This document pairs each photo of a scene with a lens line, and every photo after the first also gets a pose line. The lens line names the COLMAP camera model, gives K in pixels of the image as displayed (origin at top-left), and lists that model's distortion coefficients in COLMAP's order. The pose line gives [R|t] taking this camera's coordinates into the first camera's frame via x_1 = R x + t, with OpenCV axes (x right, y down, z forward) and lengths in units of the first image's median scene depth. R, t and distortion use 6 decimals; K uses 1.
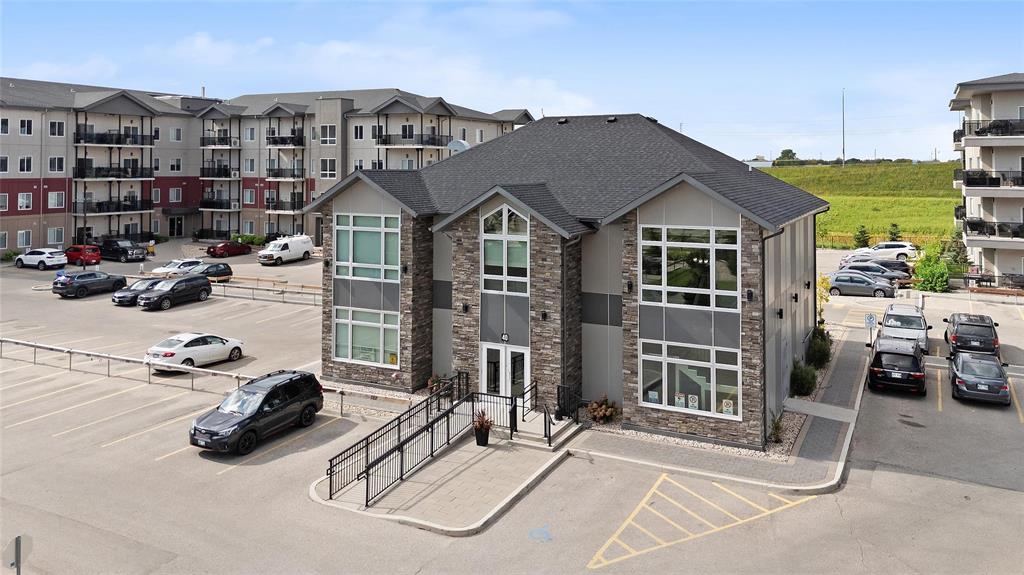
lens RADIAL K [[776.2, 0, 515.0], [0, 776.2, 157.3], [0, 0, 1]] dist [0.071462, -0.098566]
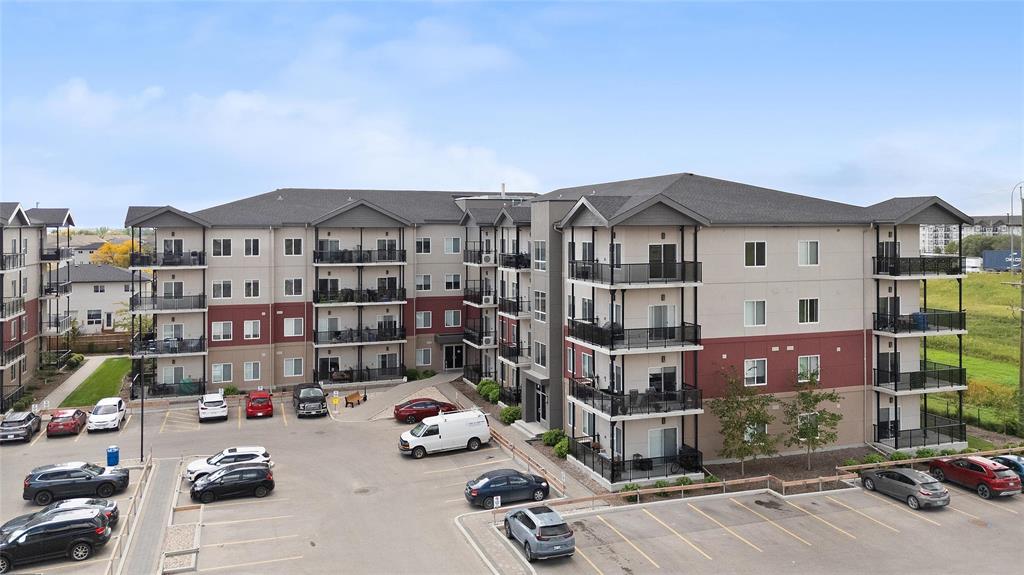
lens RADIAL K [[758.7, 0, 516.5], [0, 758.7, 222.8], [0, 0, 1]] dist [0.024774, -0.004839]
pose [[0.728346, -0.014770, -0.685050, 0.197144], [0.013347, 0.999884, -0.007367, -0.054933], [0.685080, -0.003778, 0.728458, 0.548672]]
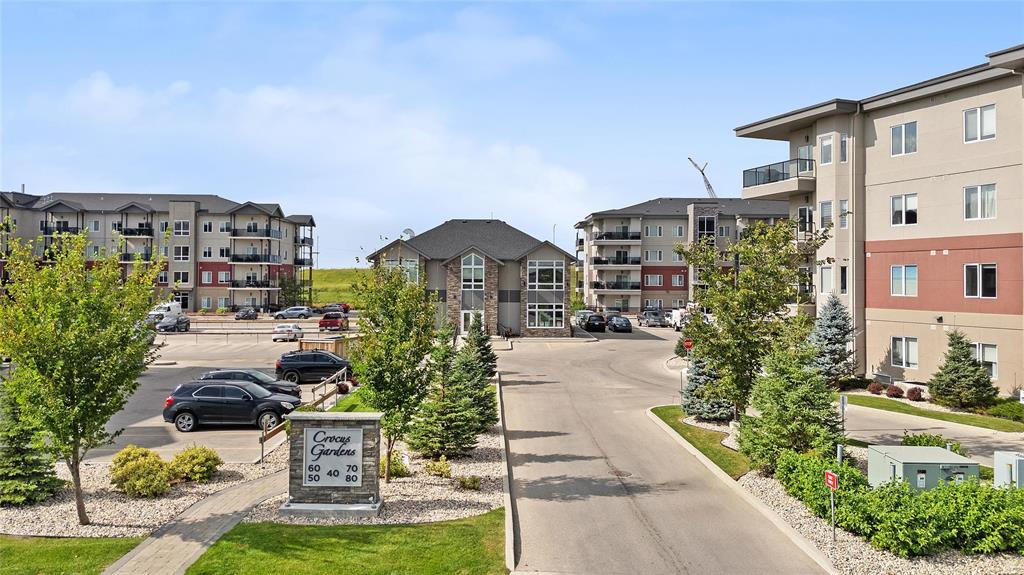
lens RADIAL K [[750.8, 0, 508.9], [0, 750.8, 262.3], [0, 0, 1]] dist [0.057534, -0.043766]
pose [[0.879126, 0.013315, 0.476403, -0.384771], [-0.008324, 0.999886, -0.012585, 0.043187], [-0.476516, 0.007098, 0.879137, -0.420988]]
